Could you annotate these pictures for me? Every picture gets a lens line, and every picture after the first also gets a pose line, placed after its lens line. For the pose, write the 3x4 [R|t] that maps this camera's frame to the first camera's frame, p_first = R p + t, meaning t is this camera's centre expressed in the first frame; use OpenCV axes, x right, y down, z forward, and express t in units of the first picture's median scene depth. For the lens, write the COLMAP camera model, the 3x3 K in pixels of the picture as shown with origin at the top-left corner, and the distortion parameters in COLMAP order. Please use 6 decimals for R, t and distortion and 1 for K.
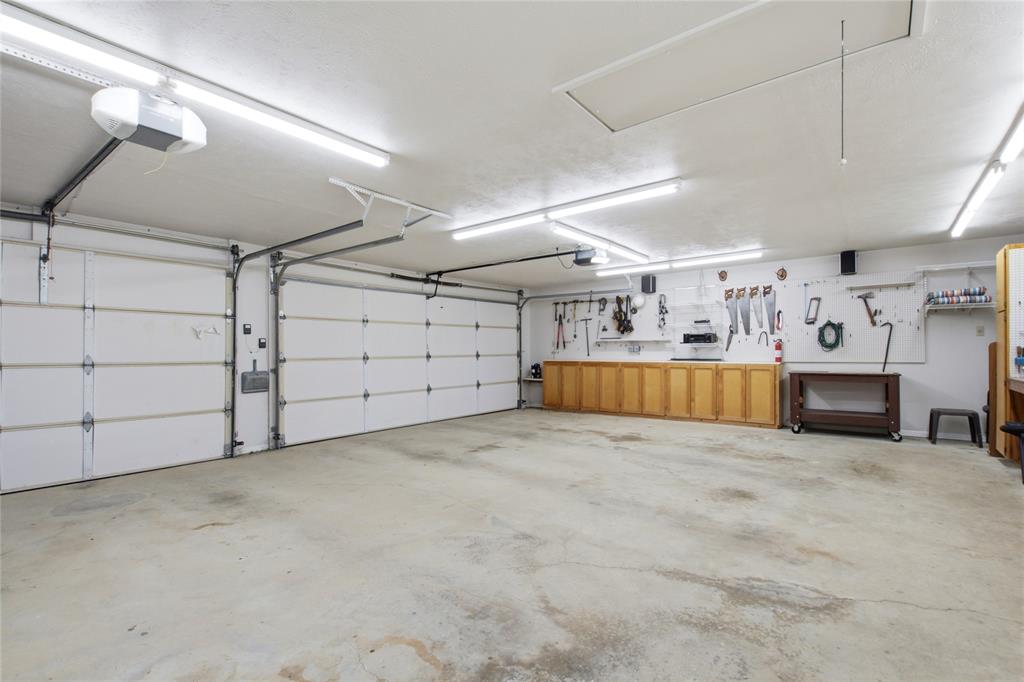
lens RADIAL K [[470.6, 0, 512.0], [0, 470.6, 341.0], [0, 0, 1]] dist [-0.000971, -0.000007]
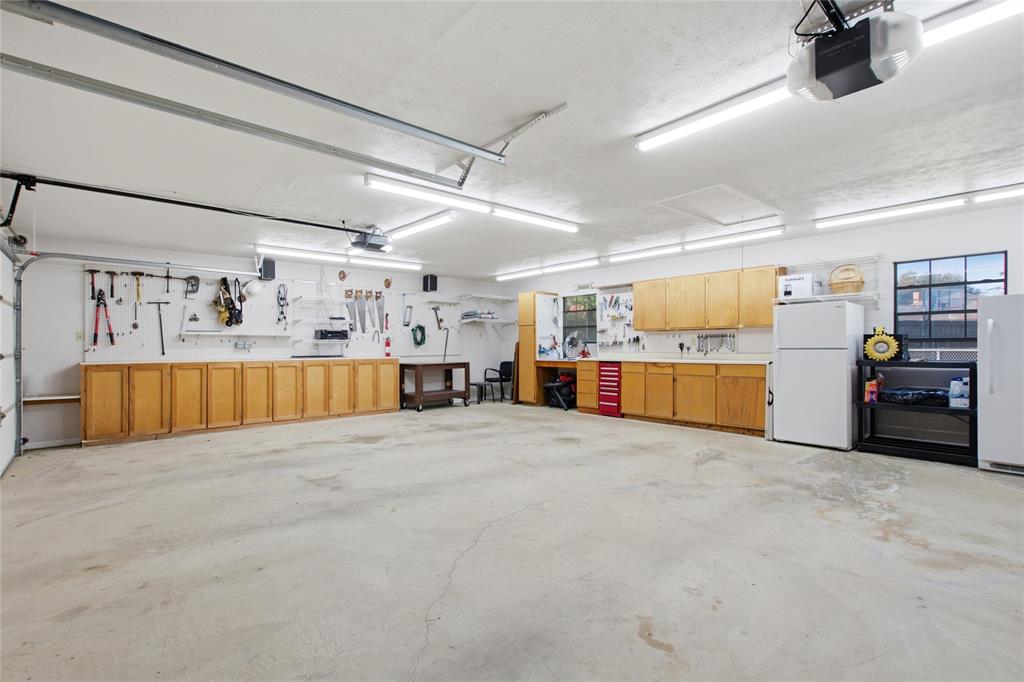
lens RADIAL K [[470.6, 0, 512.0], [0, 470.6, 341.0], [0, 0, 1]] dist [-0.000971, -0.000007]
pose [[0.185516, 0.014071, 0.982540, -0.532660], [-0.014067, 0.999833, -0.011663, 0.014452], [-0.982540, -0.011658, 0.185683, 0.454148]]
